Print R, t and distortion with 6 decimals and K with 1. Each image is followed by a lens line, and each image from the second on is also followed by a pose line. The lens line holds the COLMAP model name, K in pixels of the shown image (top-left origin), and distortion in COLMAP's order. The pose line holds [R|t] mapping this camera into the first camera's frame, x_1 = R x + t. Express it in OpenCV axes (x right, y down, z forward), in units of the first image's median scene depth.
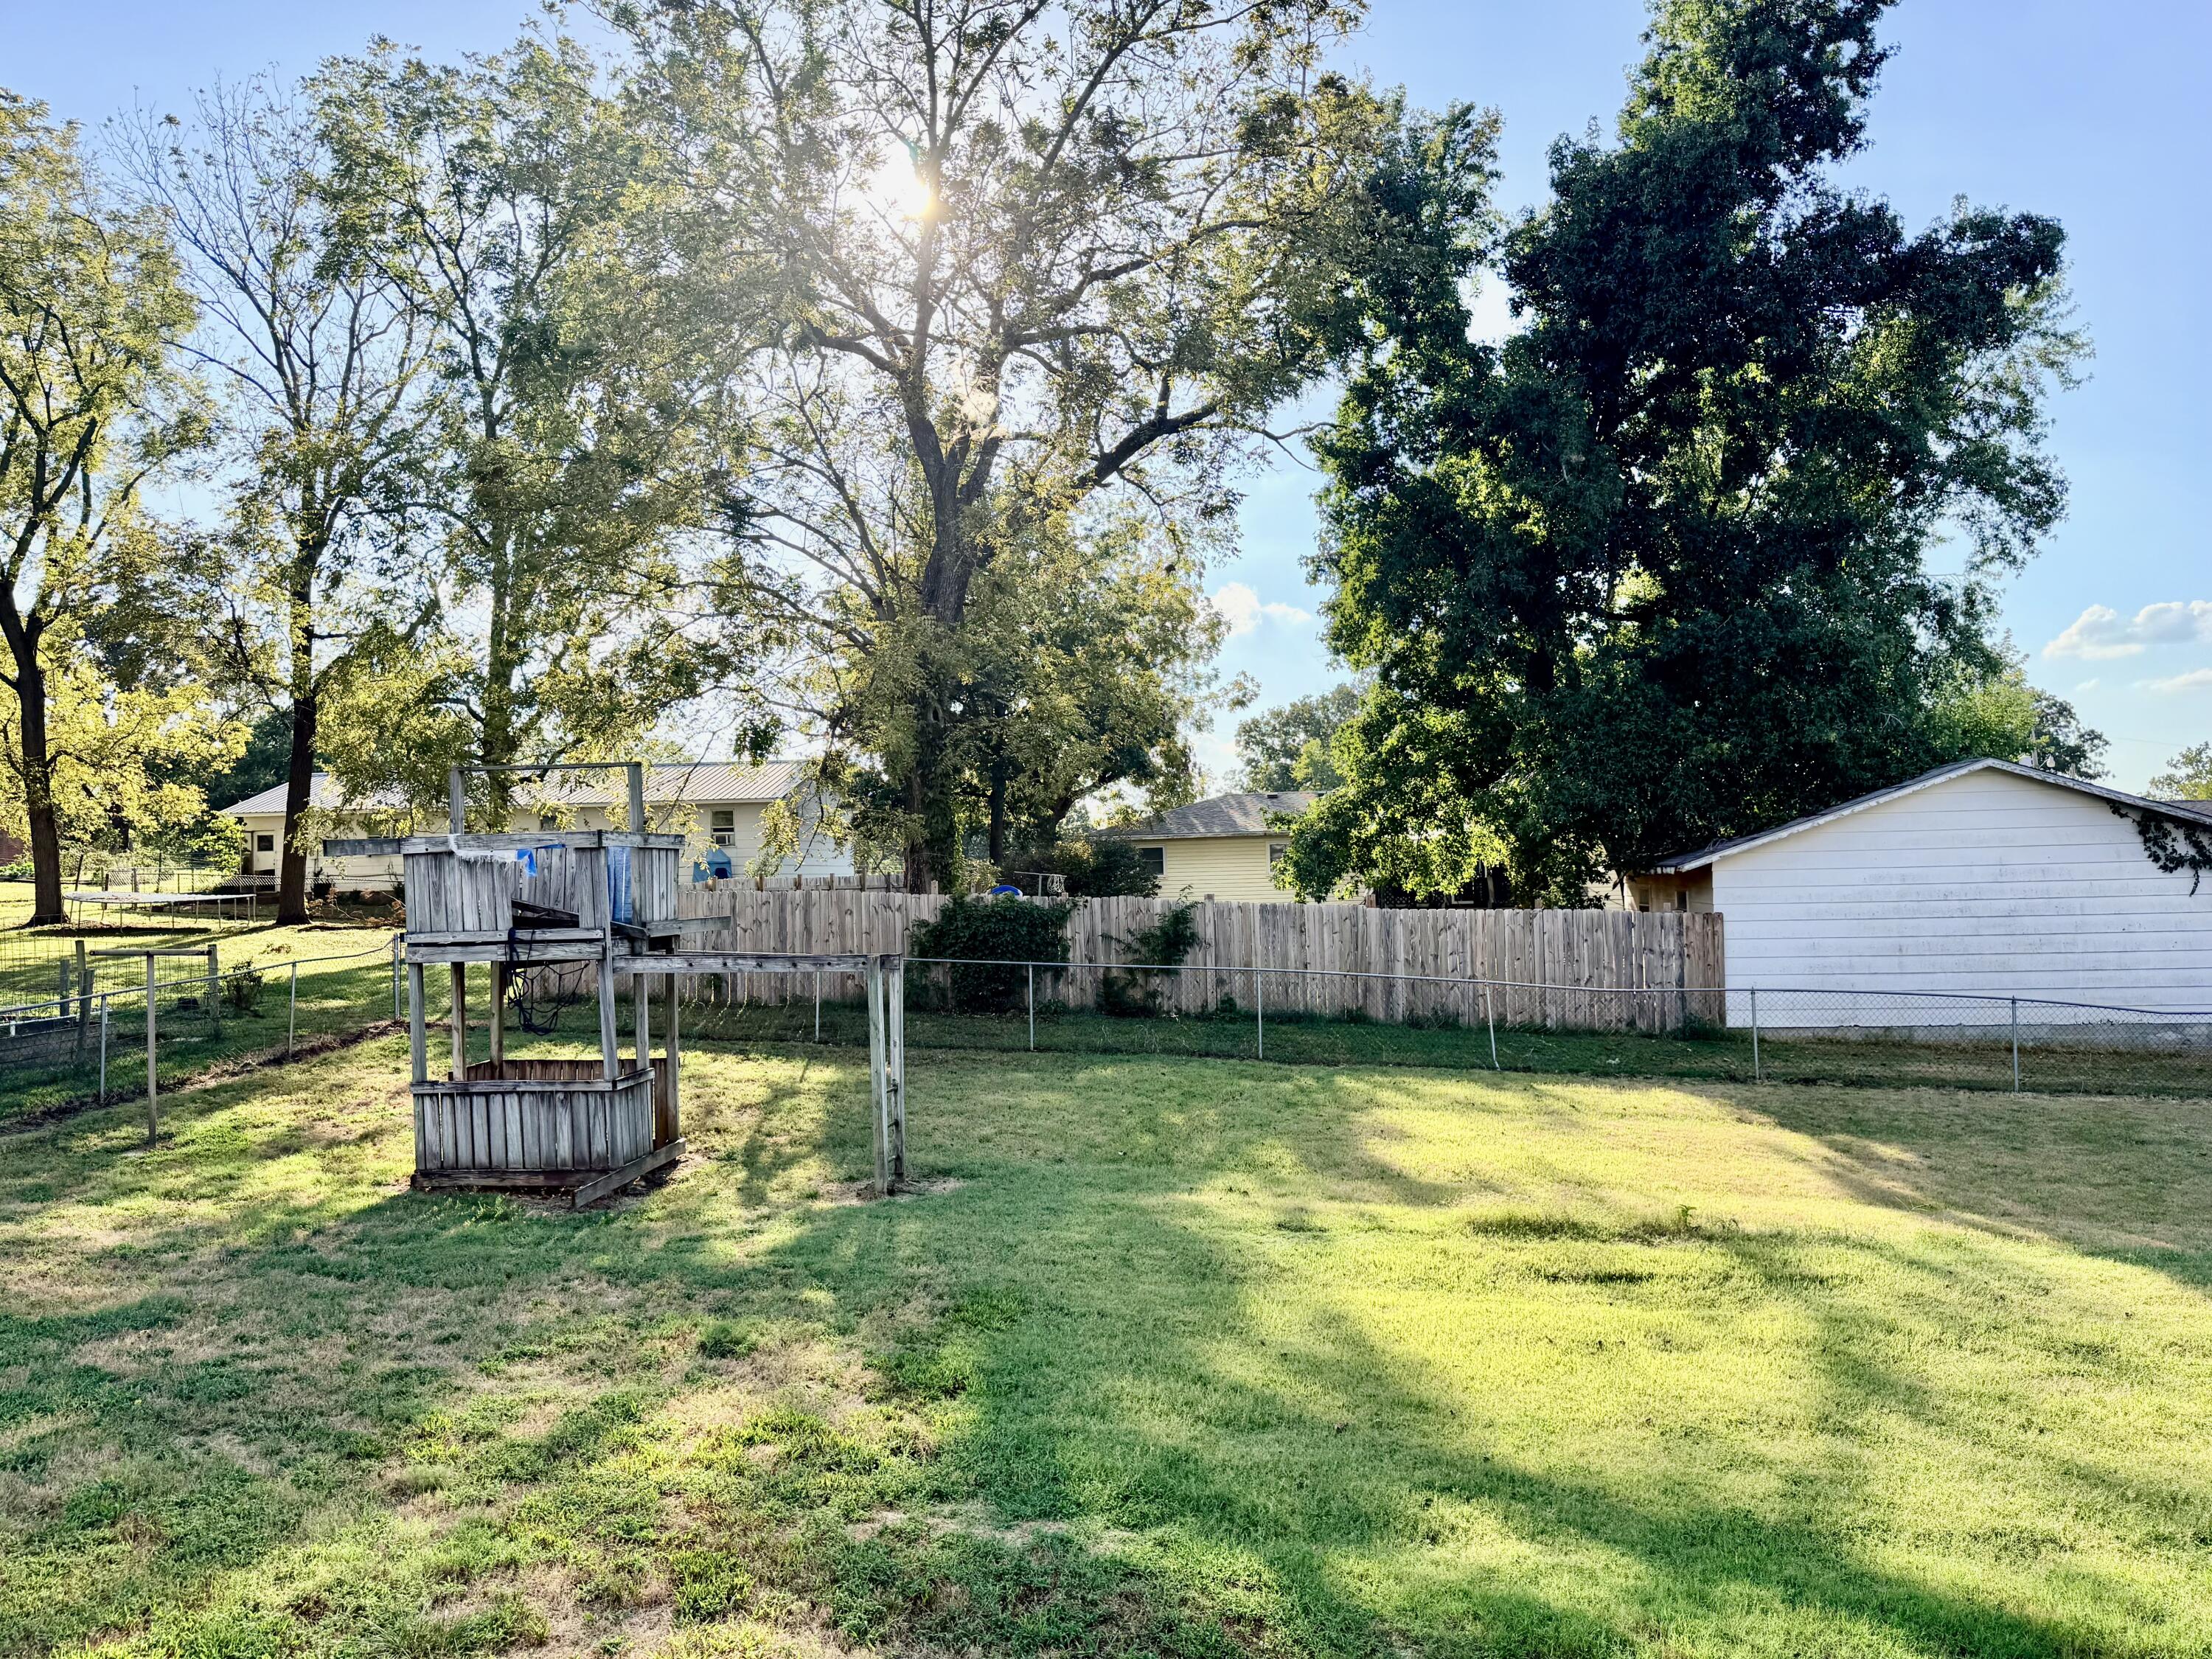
lens RADIAL K [[1562.6, 0, 1106.0], [0, 1562.6, 829.5], [0, 0, 1]] dist [0.135500, -0.302274]
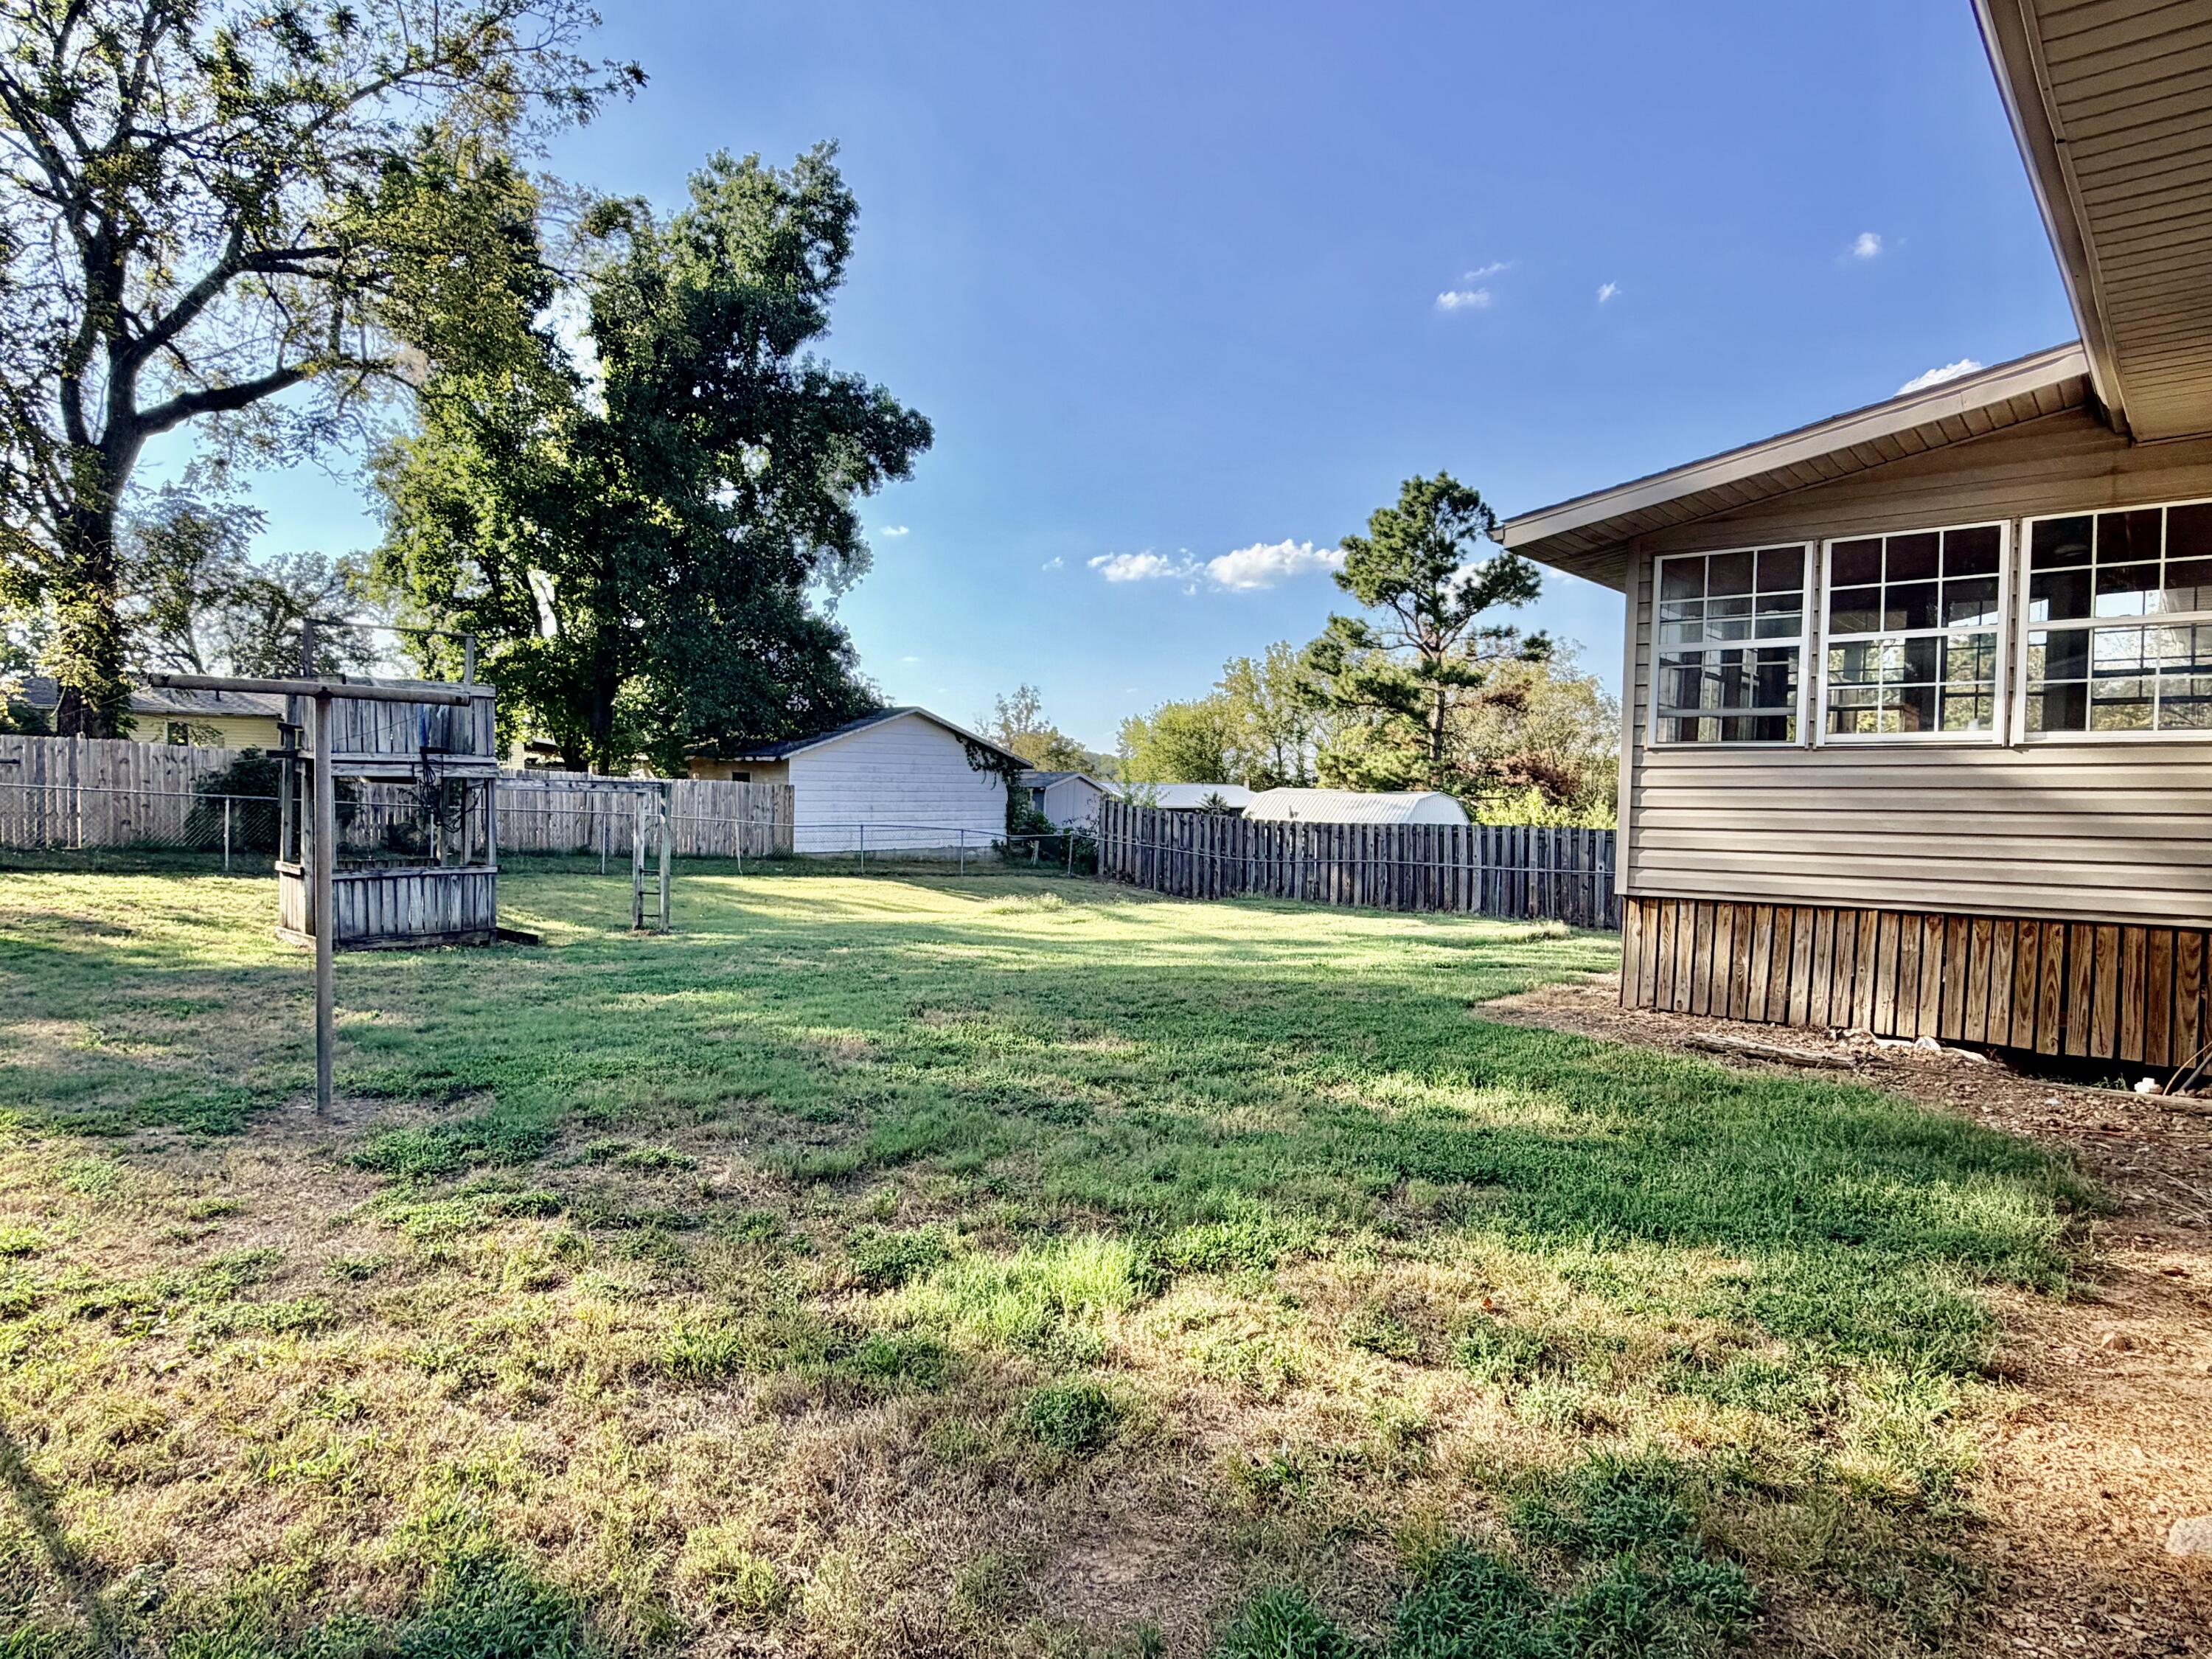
lens RADIAL K [[1266.5, 0, 1106.0], [0, 1266.5, 829.5], [0, 0, 1]] dist [0.000792, 0.000381]
pose [[0.545721, 0.002361, 0.837964, -0.885983], [-0.053730, 0.998037, 0.032179, 0.058106], [-0.836243, -0.062584, 0.544776, -0.052088]]
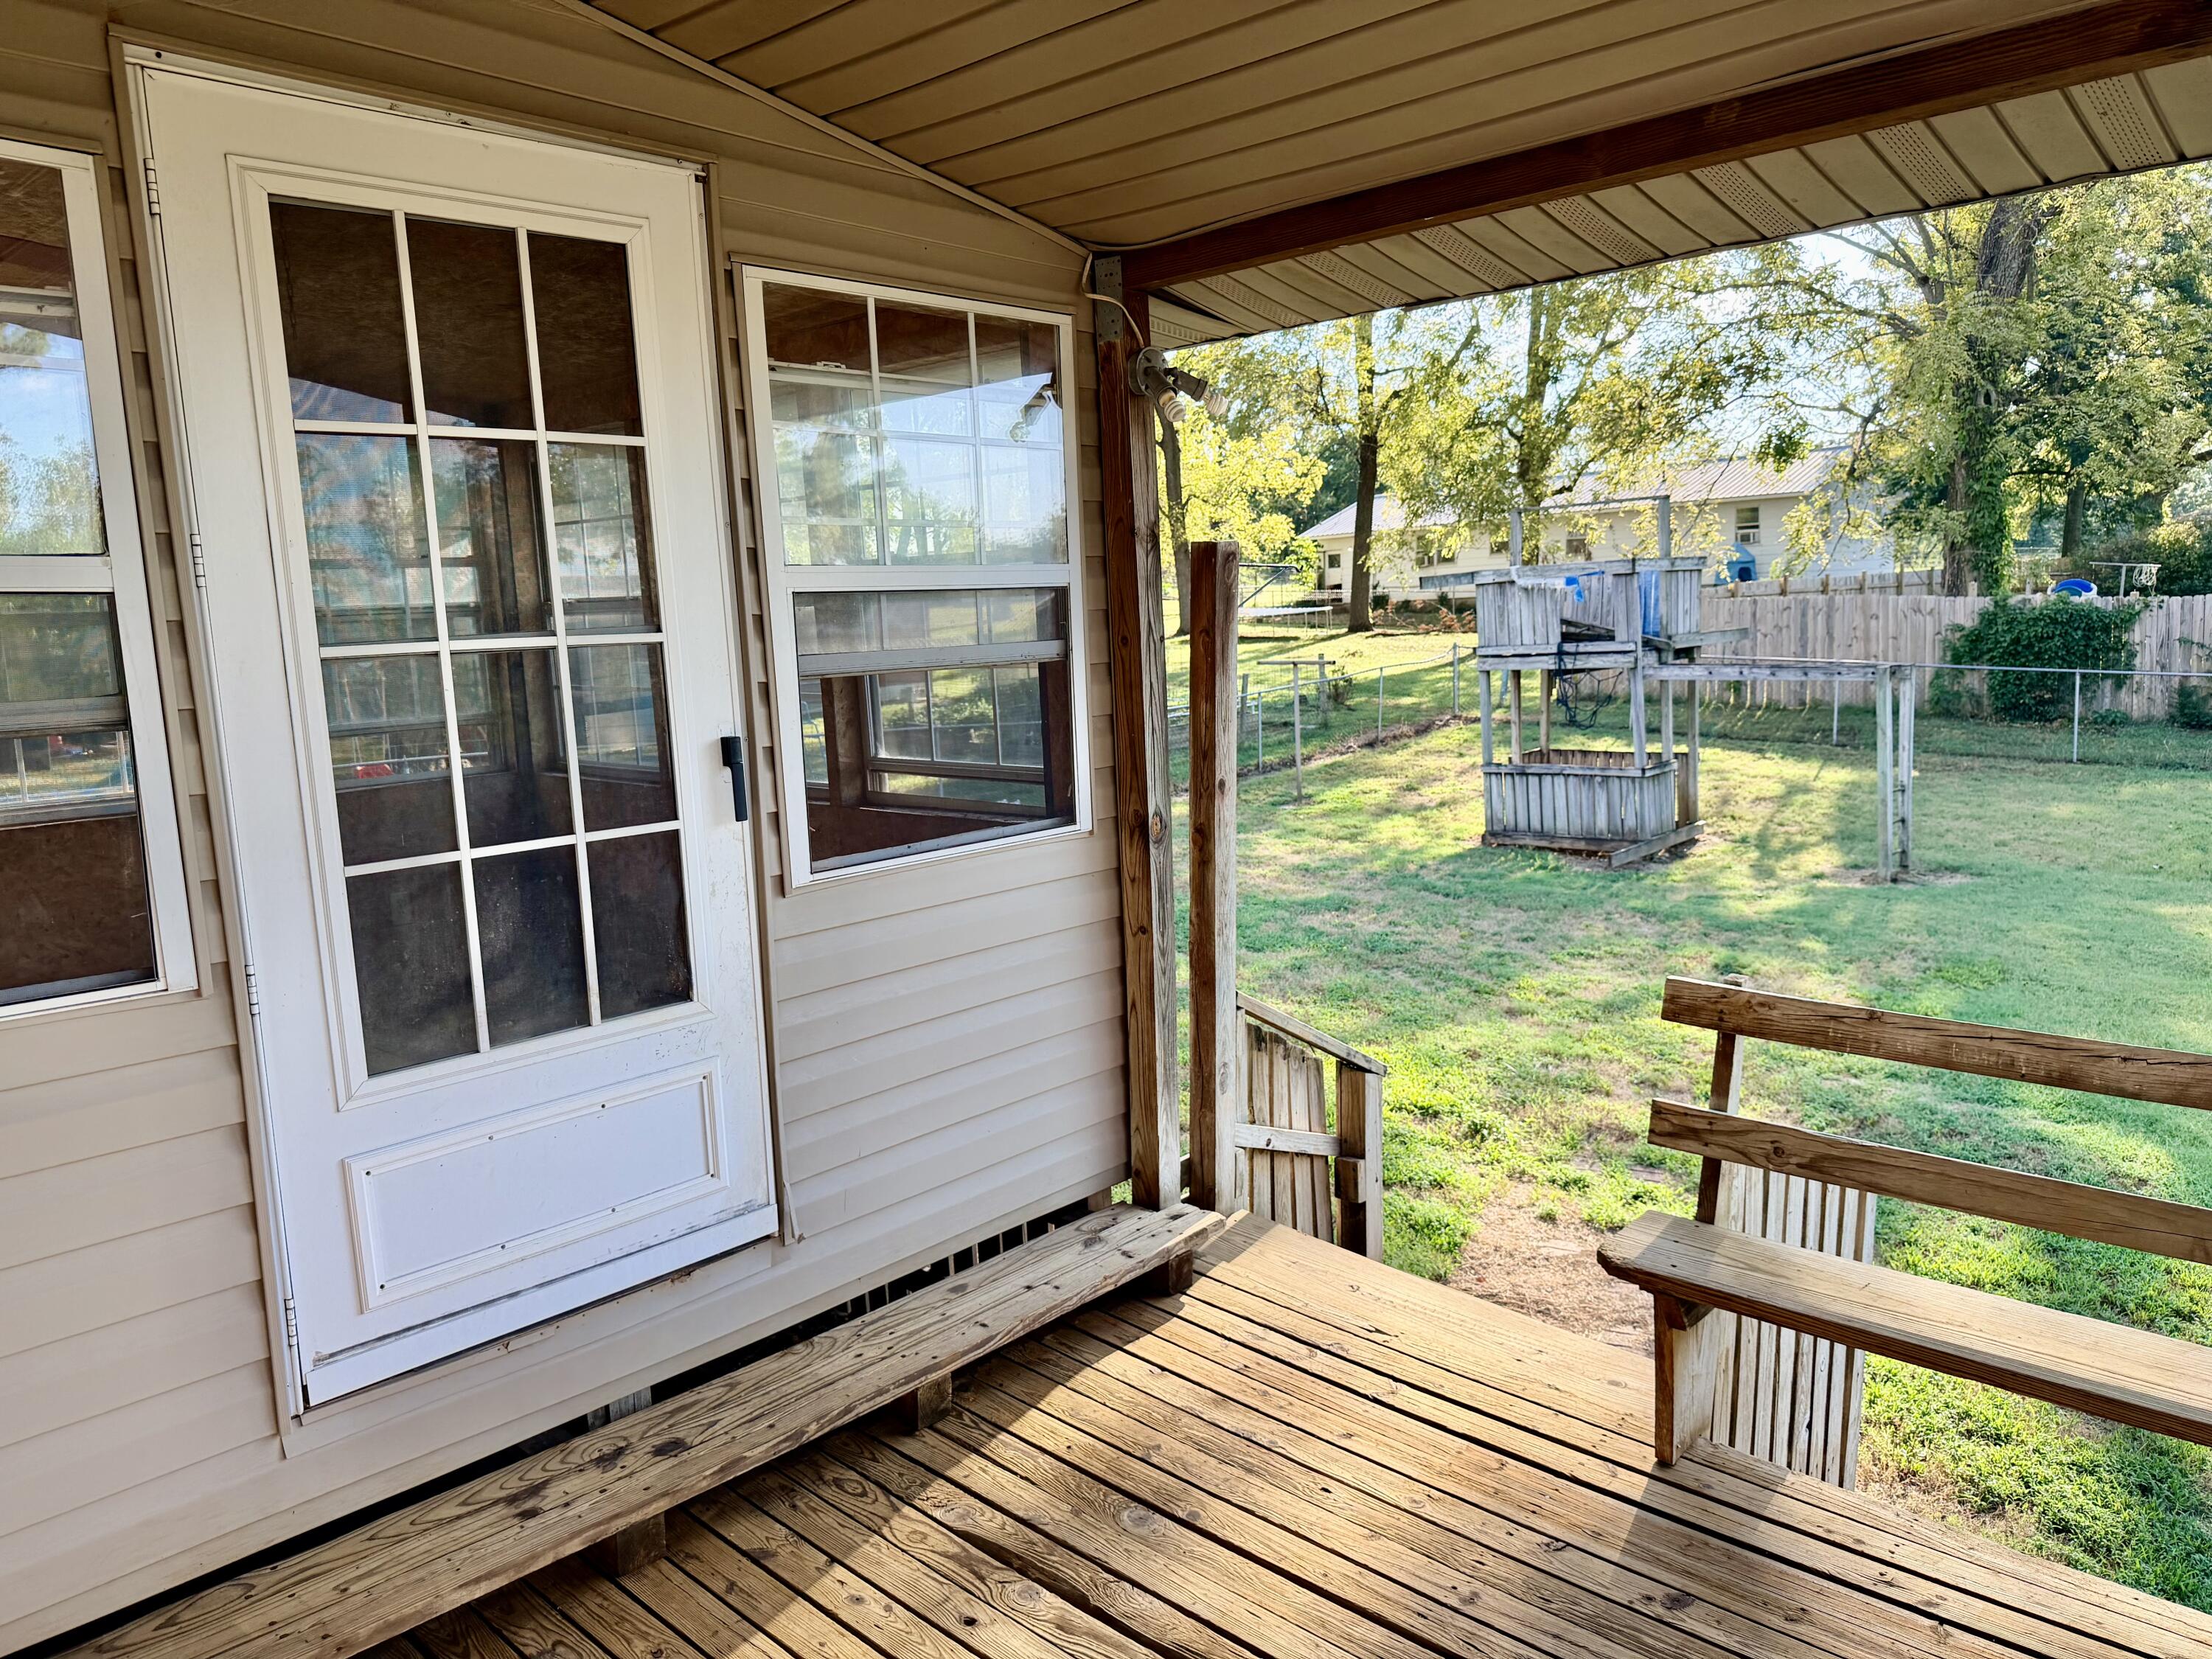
lens RADIAL K [[1562.6, 0, 1106.0], [0, 1562.6, 829.5], [0, 0, 1]] dist [0.135500, -0.302274]
pose [[0.813960, 0.064726, -0.577304, 0.050248], [0.045754, 0.983543, 0.174783, -0.023070], [0.579116, -0.168680, 0.797604, -0.190258]]
